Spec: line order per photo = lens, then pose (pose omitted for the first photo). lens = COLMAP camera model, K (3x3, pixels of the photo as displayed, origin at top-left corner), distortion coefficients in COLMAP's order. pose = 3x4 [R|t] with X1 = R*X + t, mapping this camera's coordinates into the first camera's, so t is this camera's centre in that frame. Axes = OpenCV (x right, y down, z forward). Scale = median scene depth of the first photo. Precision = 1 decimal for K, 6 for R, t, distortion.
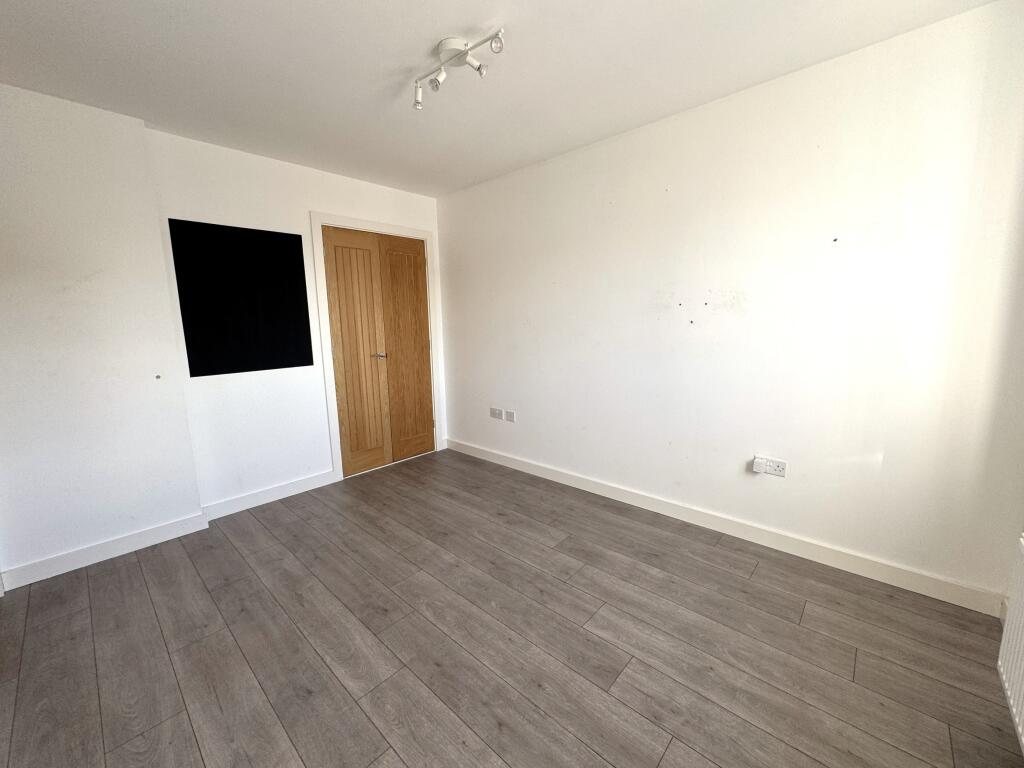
lens RADIAL K [[410.3, 0, 514.4], [0, 410.3, 386.4], [0, 0, 1]] dist [-0.000293, 0.000225]
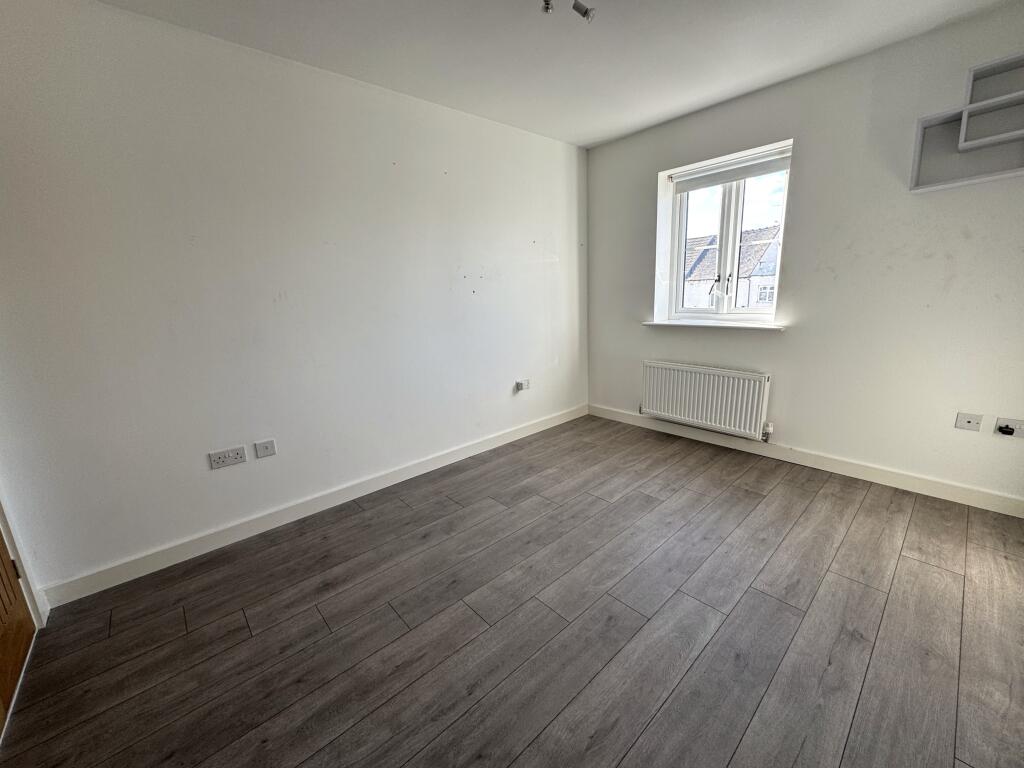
lens RADIAL K [[410.3, 0, 510.4], [0, 410.3, 384.6], [0, 0, 1]] dist [-0.000293, 0.000225]
pose [[0.094750, -0.206217, 0.973908, -0.901713], [0.195930, 0.963037, 0.184854, -0.103181], [-0.976030, 0.173302, 0.131652, 0.851543]]
